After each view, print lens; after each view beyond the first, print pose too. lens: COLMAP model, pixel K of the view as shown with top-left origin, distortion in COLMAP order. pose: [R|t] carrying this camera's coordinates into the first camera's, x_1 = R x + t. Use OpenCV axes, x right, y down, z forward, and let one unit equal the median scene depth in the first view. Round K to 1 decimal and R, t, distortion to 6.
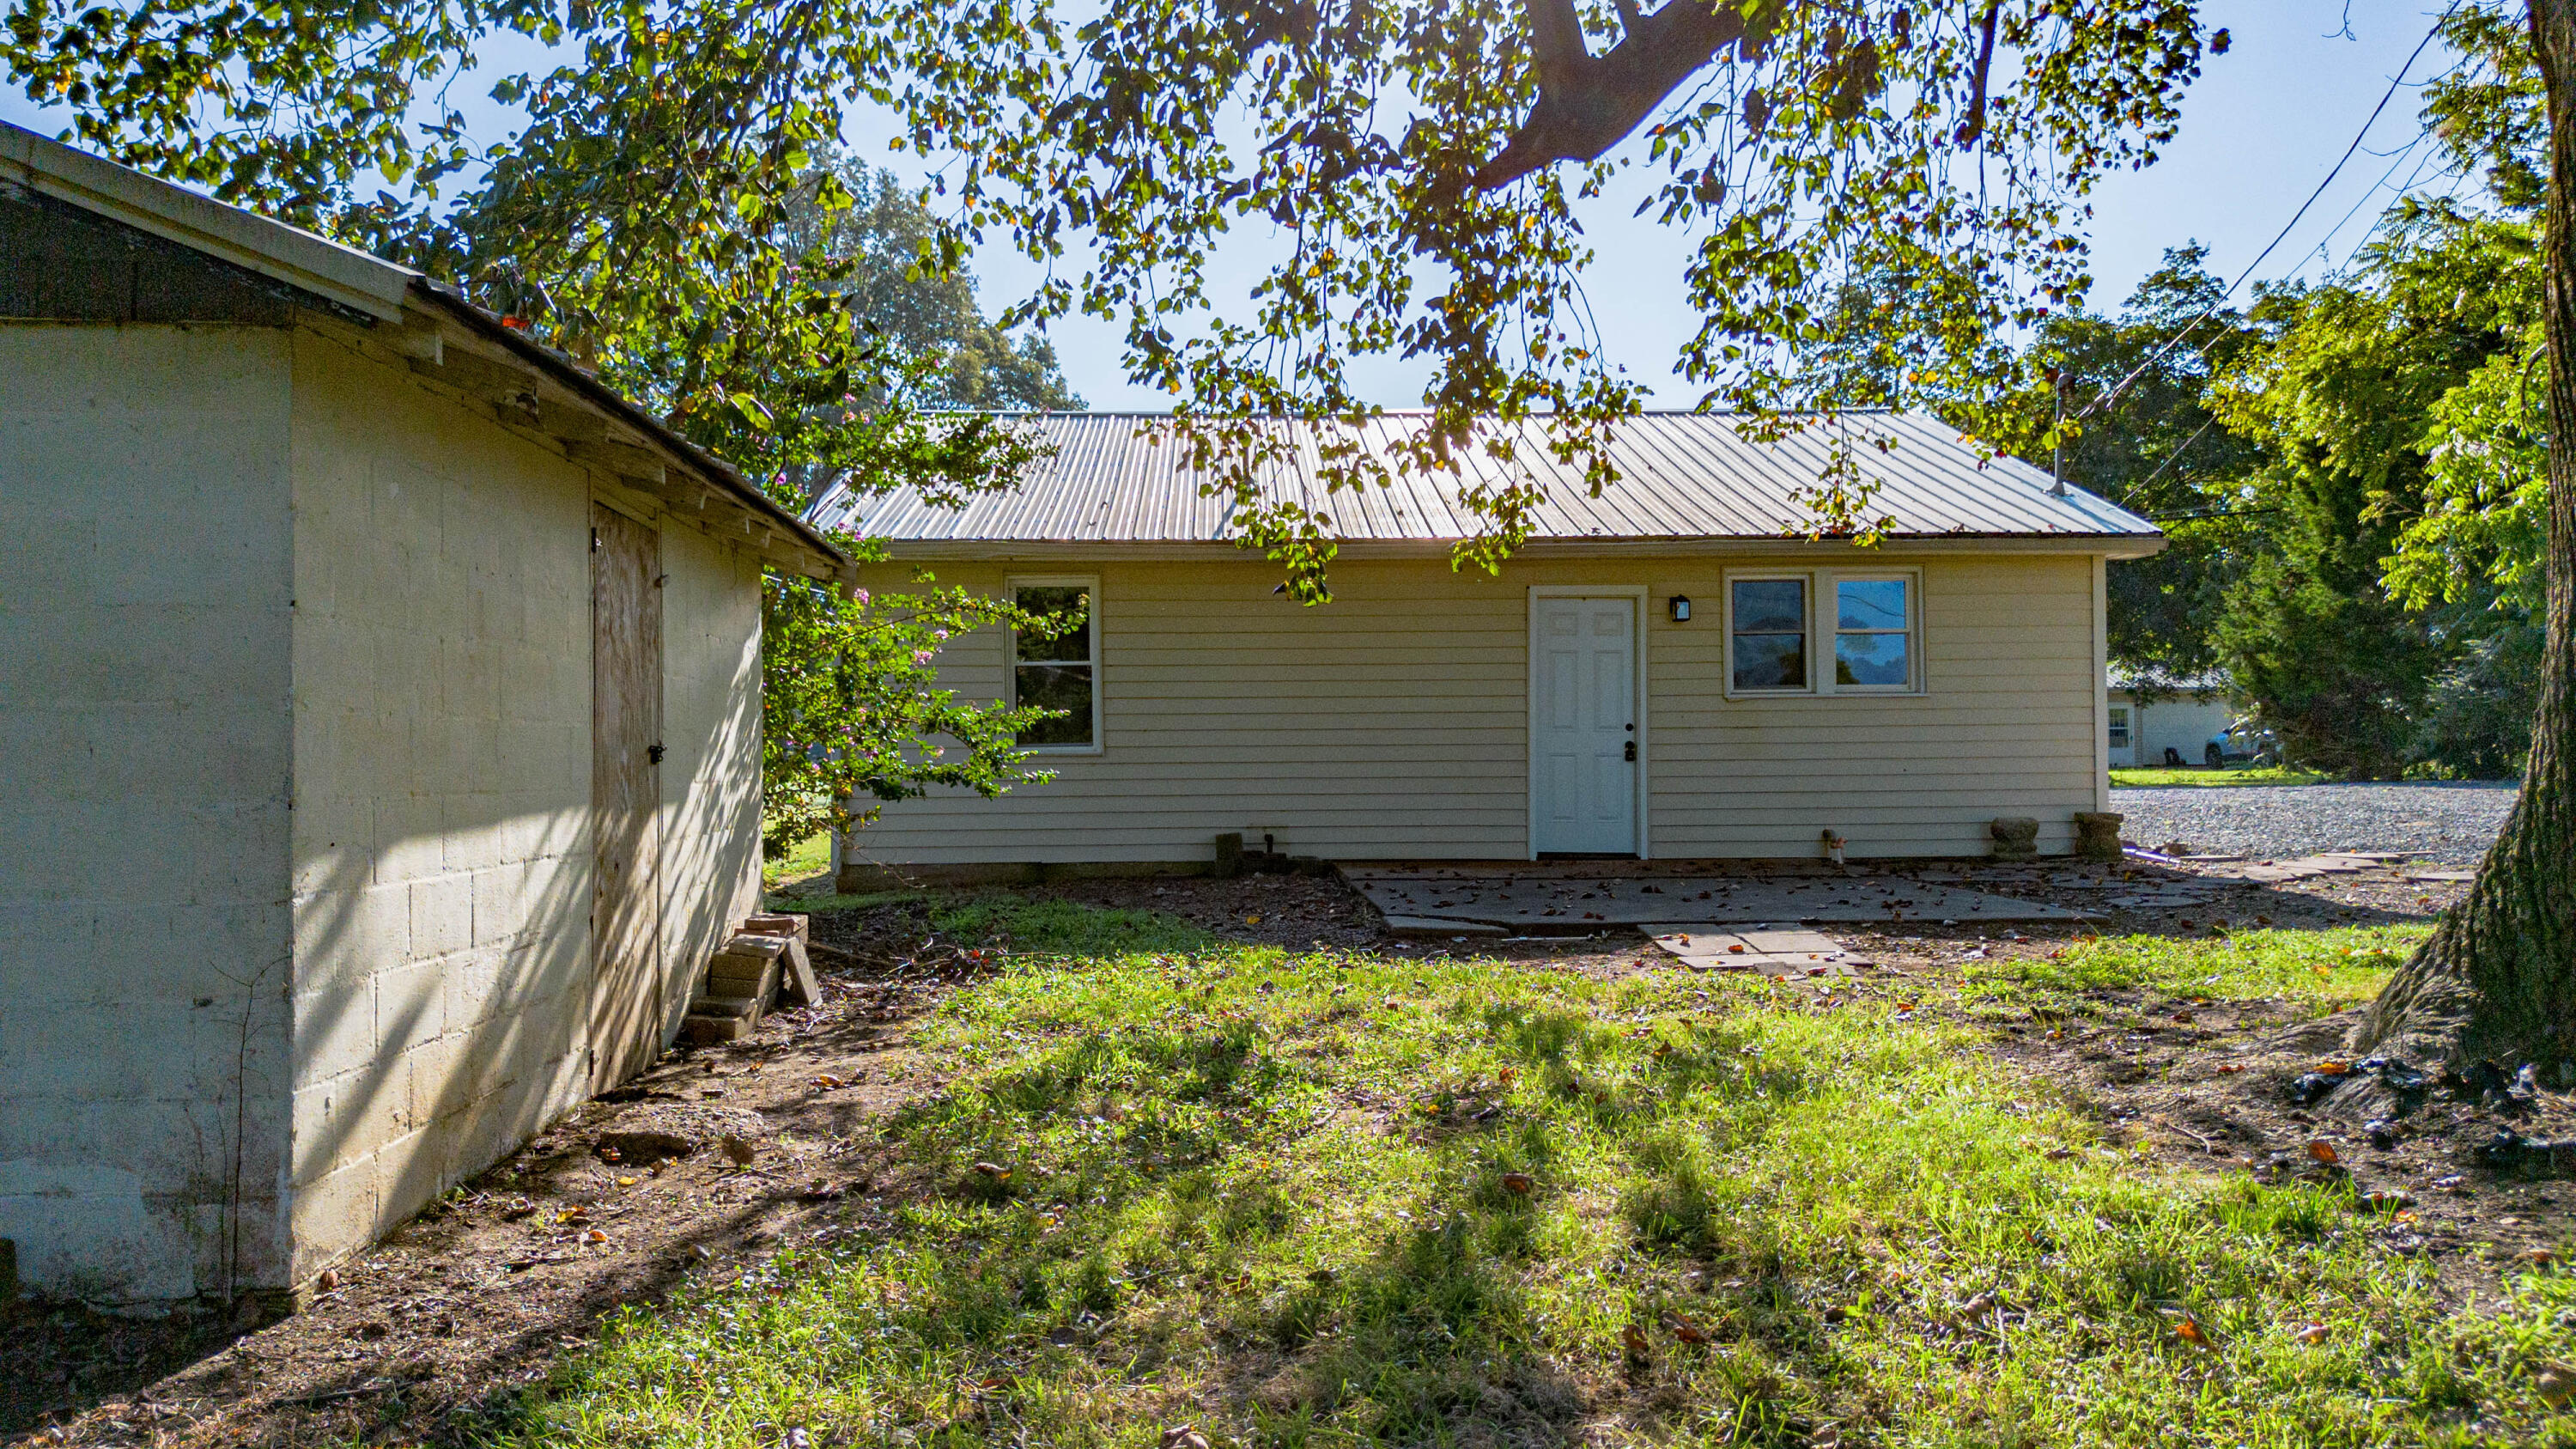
lens RADIAL K [[1839.5, 0, 1288.0], [0, 1839.5, 724.5], [0, 0, 1]] dist [0.075137, -0.091492]
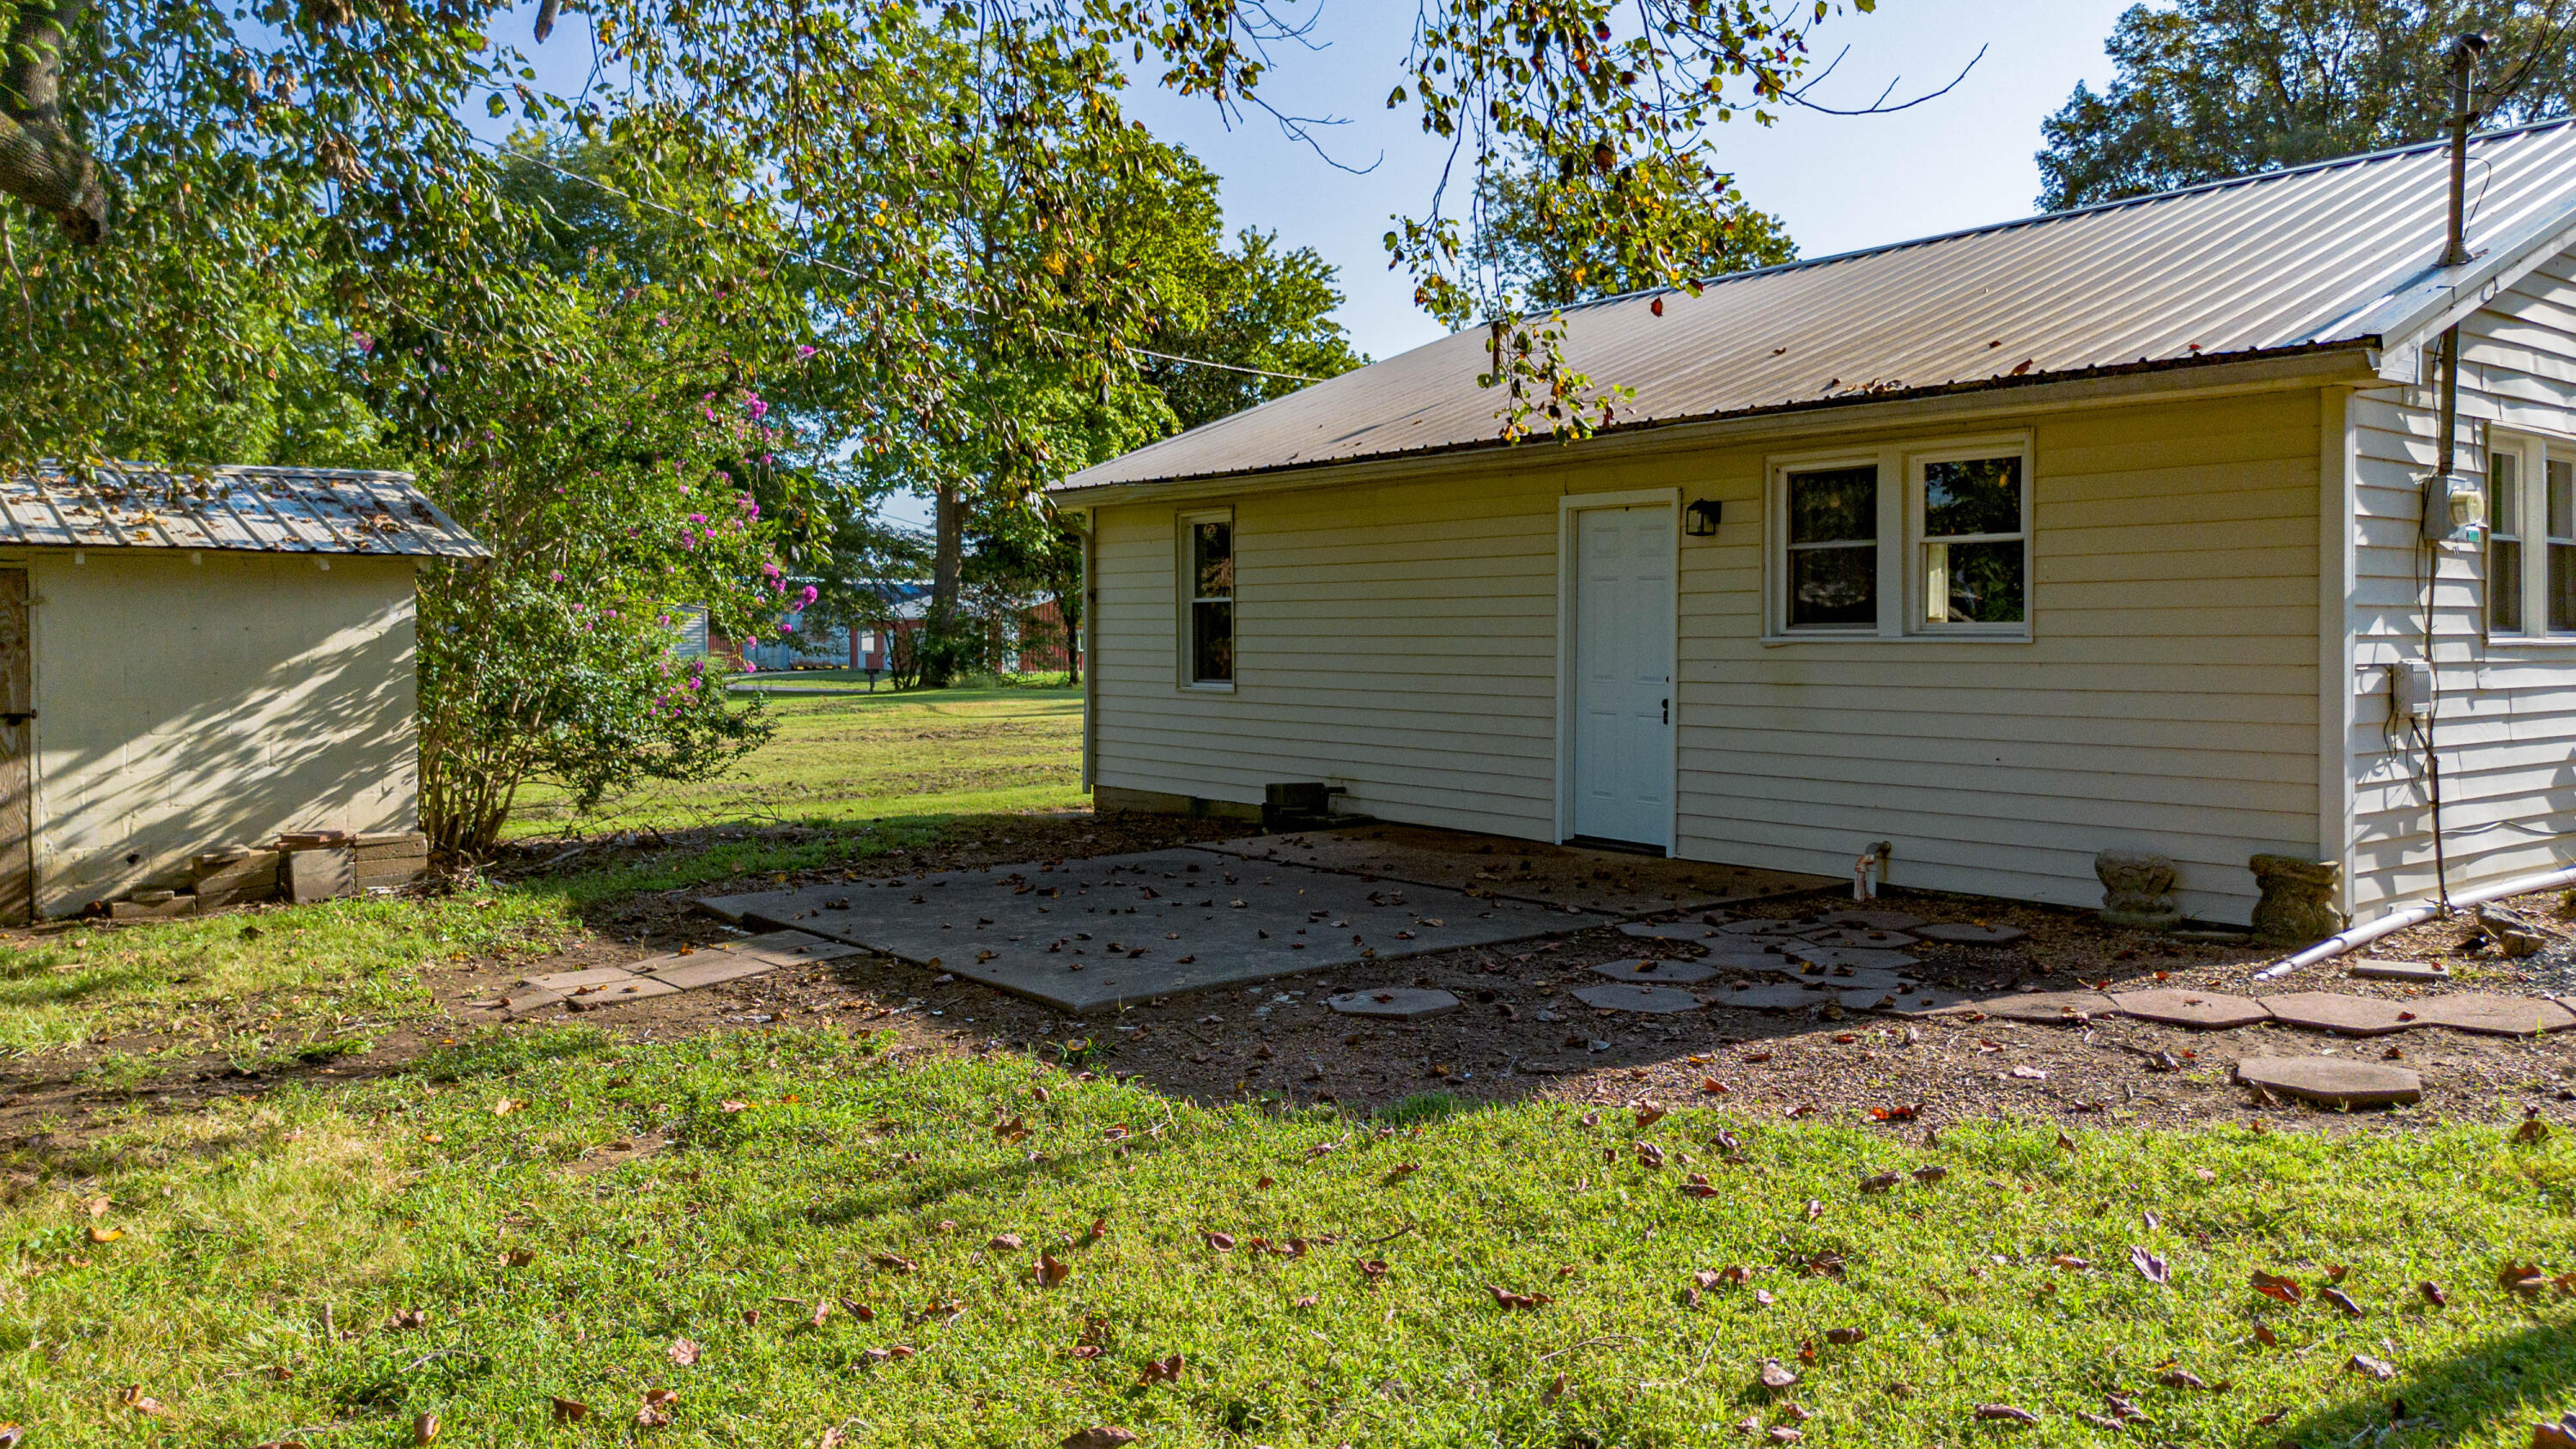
lens RADIAL K [[1899.1, 0, 1288.0], [0, 1899.1, 724.5], [0, 0, 1]] dist [0.078535, -0.096518]
pose [[0.593253, 0.047455, -0.803616, 0.817773], [0.004428, 0.998053, 0.062206, -0.033198], [0.805004, -0.040462, 0.591888, 0.481075]]
